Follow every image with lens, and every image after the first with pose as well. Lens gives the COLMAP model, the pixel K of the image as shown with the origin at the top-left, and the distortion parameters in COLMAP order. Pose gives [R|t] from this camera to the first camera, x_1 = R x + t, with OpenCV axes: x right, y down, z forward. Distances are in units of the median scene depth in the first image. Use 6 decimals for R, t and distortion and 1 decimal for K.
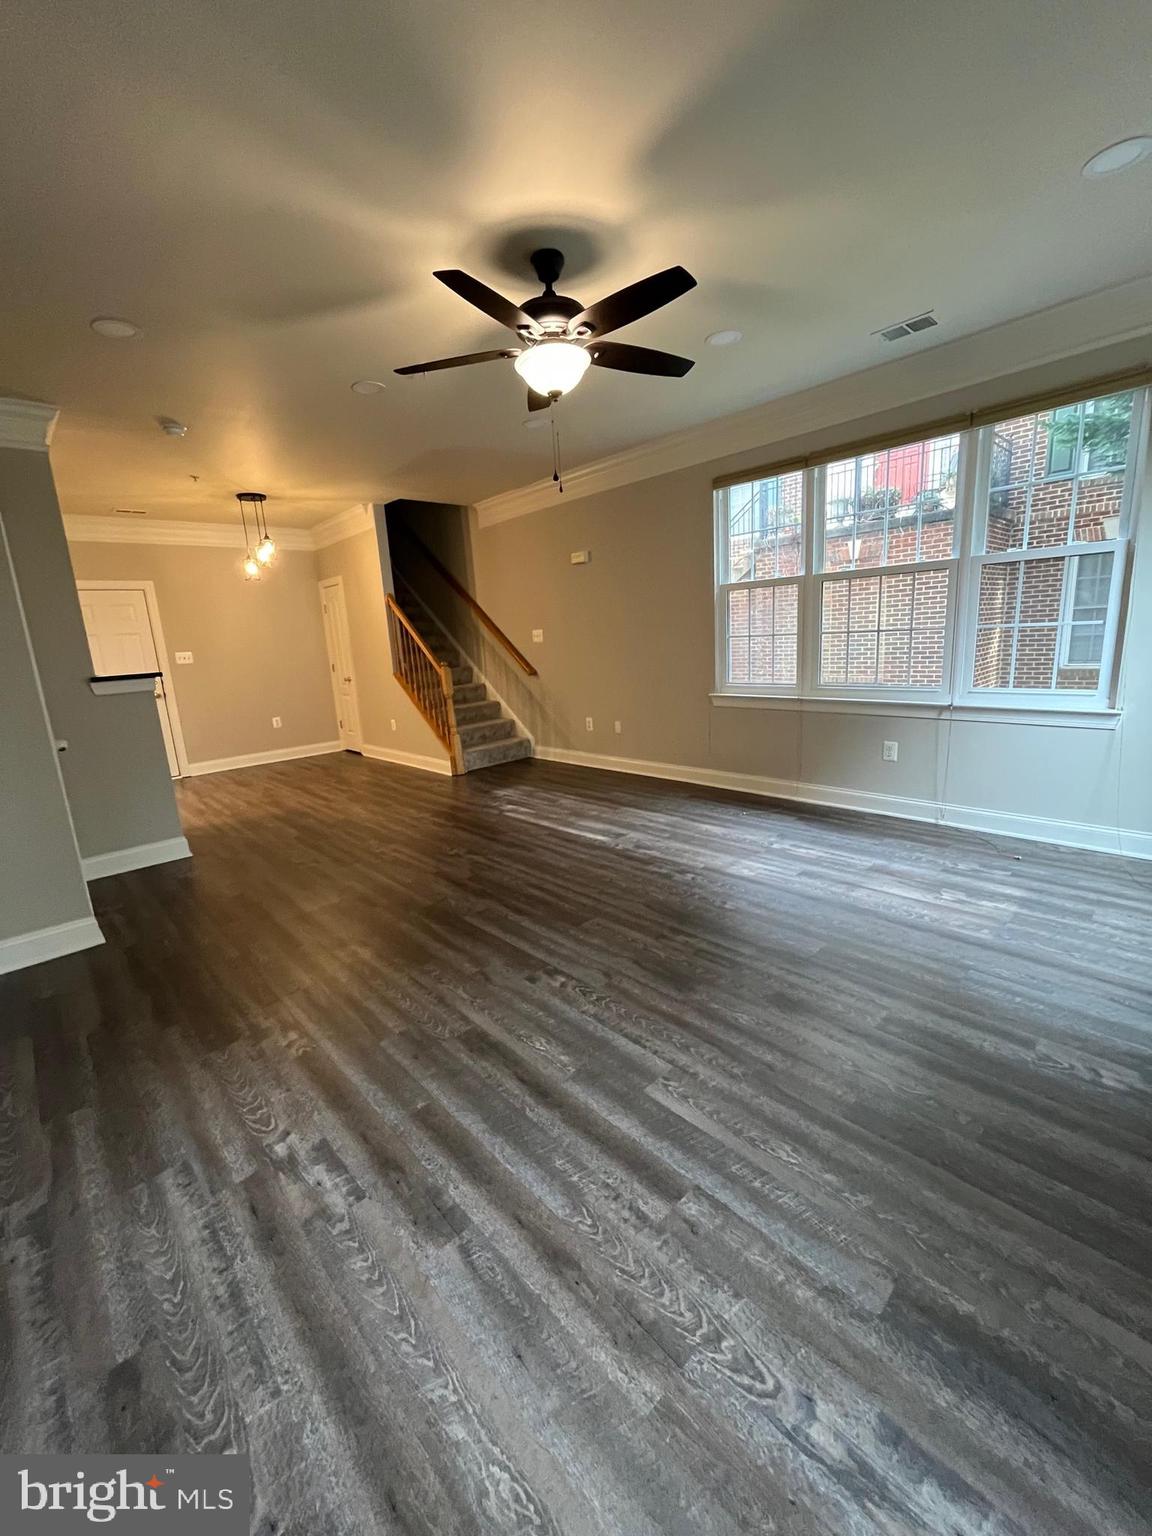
lens RADIAL K [[622.1, 0, 578.7], [0, 622.1, 764.6], [0, 0, 1]] dist [-0.001700, 0.000683]
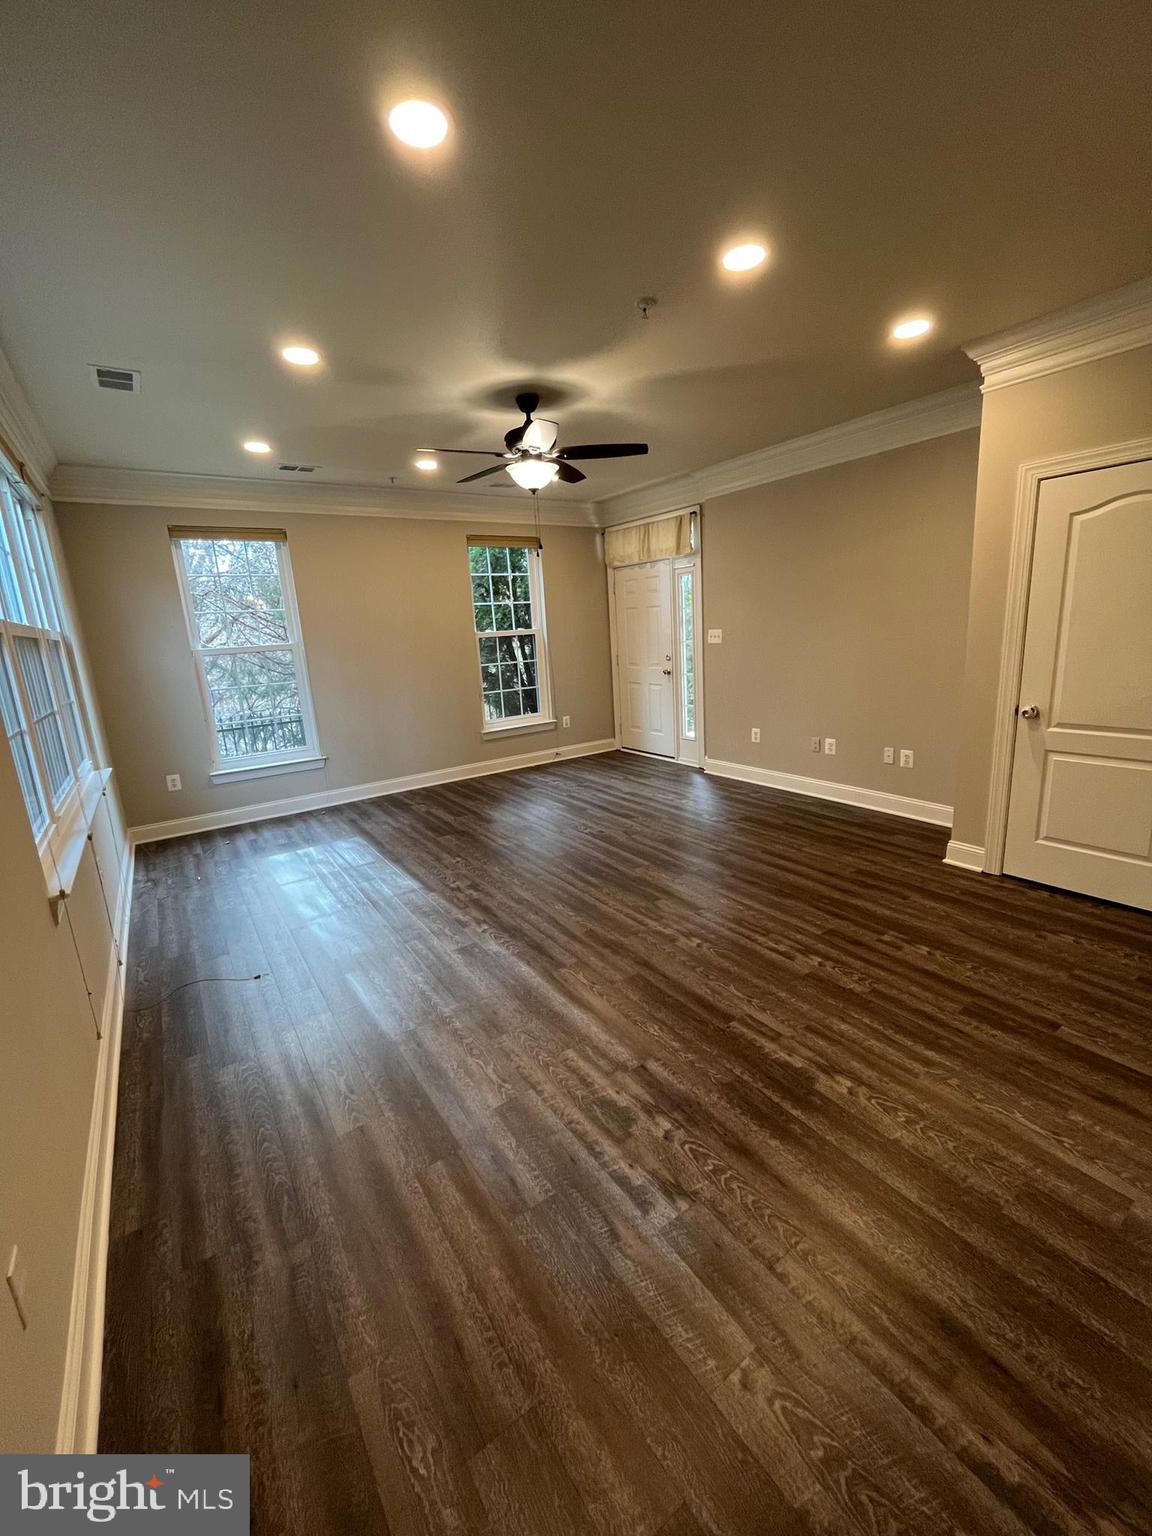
lens RADIAL K [[622.1, 0, 578.7], [0, 622.1, 764.6], [0, 0, 1]] dist [-0.001700, 0.000683]
pose [[-0.982502, 0.077816, 0.169217, -0.318520], [0.141154, 0.903835, 0.403927, -0.561845], [-0.121512, 0.420745, -0.899004, 2.436558]]
